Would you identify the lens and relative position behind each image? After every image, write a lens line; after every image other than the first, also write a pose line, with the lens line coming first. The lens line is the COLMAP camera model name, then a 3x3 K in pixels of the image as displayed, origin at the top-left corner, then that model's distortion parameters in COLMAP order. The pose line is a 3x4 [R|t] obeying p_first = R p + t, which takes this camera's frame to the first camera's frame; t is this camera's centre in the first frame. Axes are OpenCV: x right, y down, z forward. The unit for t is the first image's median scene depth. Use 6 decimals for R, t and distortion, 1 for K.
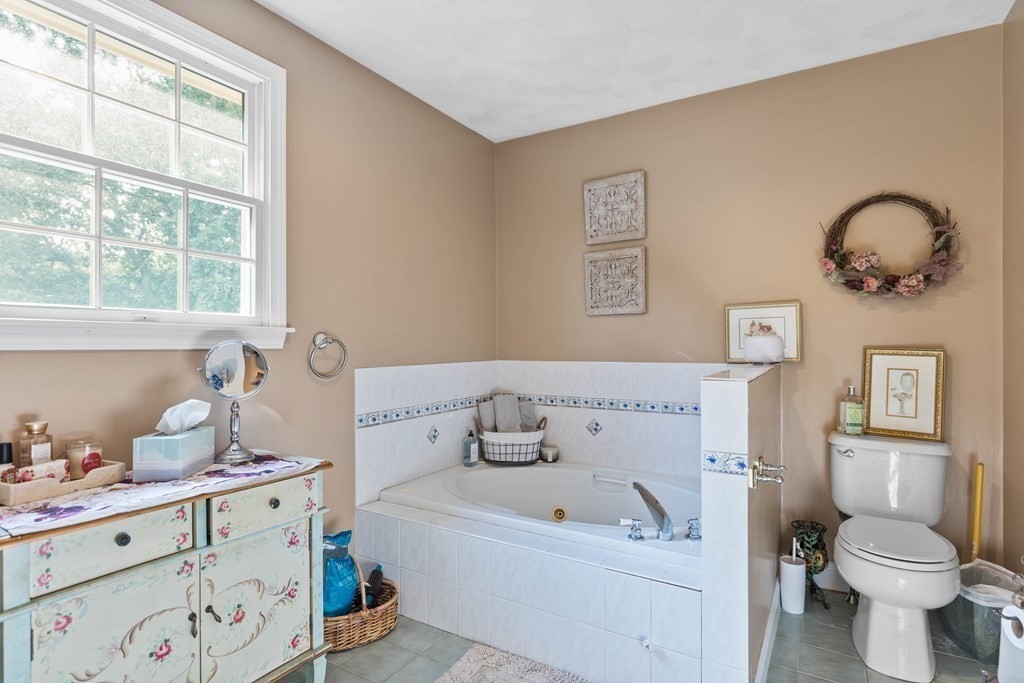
lens RADIAL K [[519.1, 0, 513.2], [0, 519.1, 342.7], [0, 0, 1]] dist [0.000599, -0.000778]
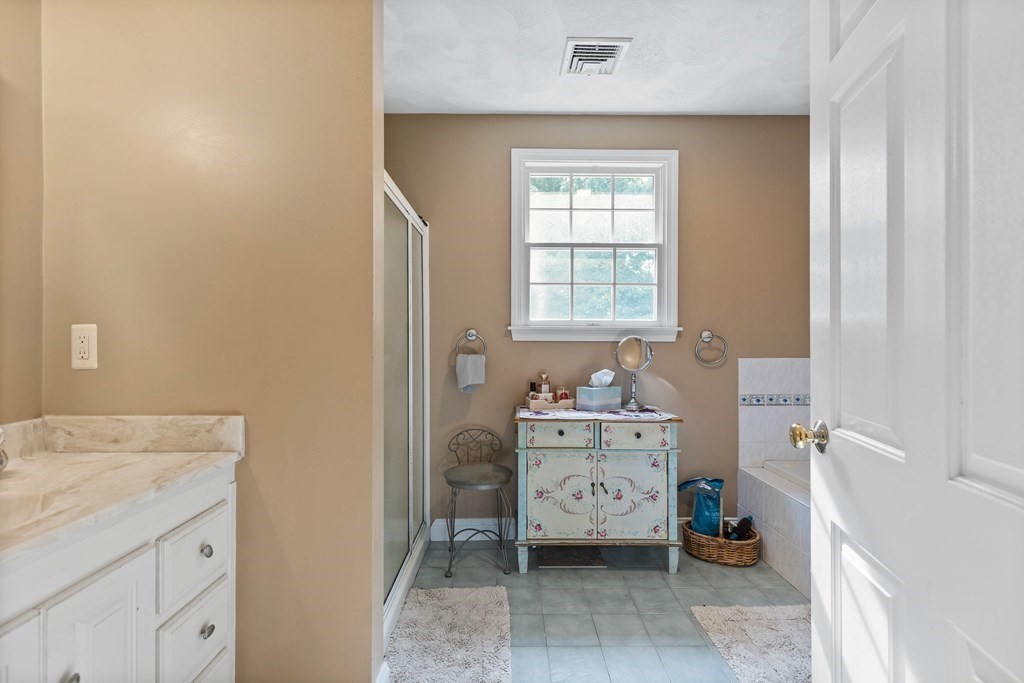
lens RADIAL K [[464.3, 0, 516.7], [0, 464.3, 339.8], [0, 0, 1]] dist [-0.002157, -0.000186]
pose [[0.523120, 0.000257, -0.852259, 0.554285], [-0.001043, 0.999999, -0.000339, 0.009007], [0.852259, 0.001066, 0.523120, -0.086181]]
